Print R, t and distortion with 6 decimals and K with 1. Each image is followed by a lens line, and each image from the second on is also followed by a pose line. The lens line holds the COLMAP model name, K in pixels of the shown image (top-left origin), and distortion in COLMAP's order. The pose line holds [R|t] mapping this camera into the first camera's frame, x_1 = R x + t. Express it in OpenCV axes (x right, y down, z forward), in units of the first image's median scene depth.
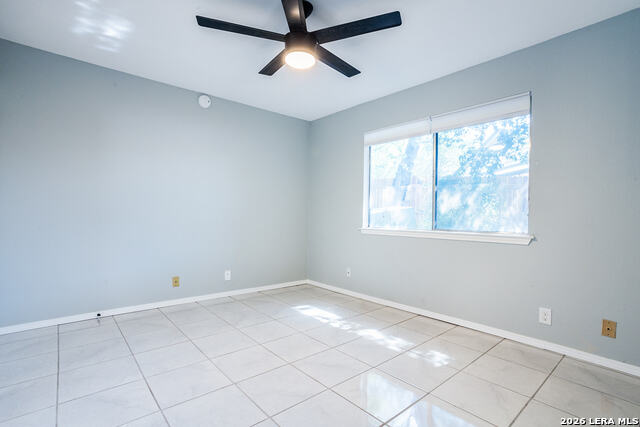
lens RADIAL K [[308.7, 0, 325.2], [0, 308.7, 215.3], [0, 0, 1]] dist [-0.019411, 0.000959]
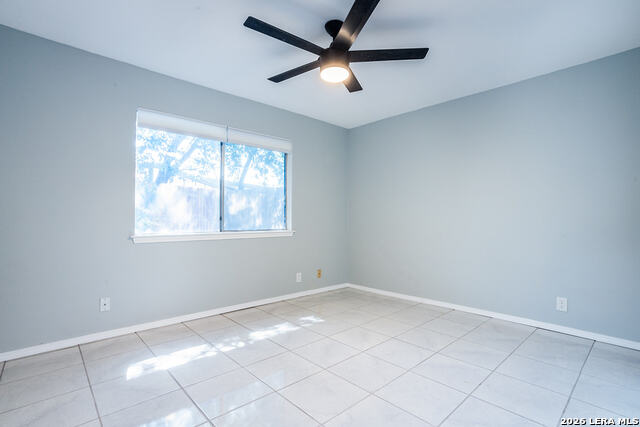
lens RADIAL K [[318.1, 0, 325.1], [0, 318.1, 216.7], [0, 0, 1]] dist [0.001064, 0.000798]
pose [[-0.014470, -0.018565, 0.999723, -0.830094], [-0.005842, 0.999812, 0.018482, -0.024810], [-0.999878, -0.005573, -0.014576, 0.738340]]
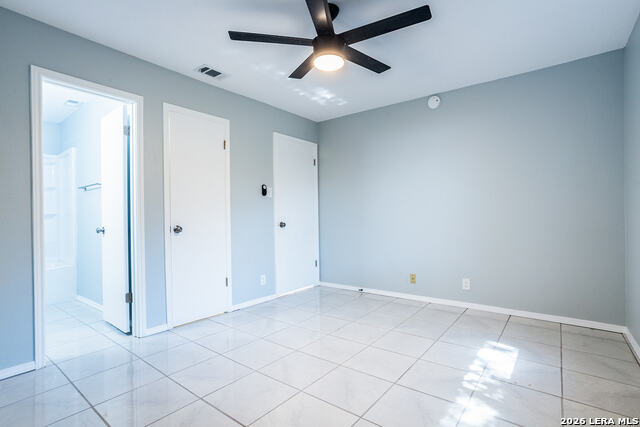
lens RADIAL K [[310.9, 0, 315.0], [0, 310.9, 214.2], [0, 0, 1]] dist [-0.003583, 0.000302]
pose [[0.183604, -0.030551, -0.982526, 0.635496], [0.018421, 0.999448, -0.027635, 0.014761], [0.982828, -0.013025, 0.184065, 0.541158]]
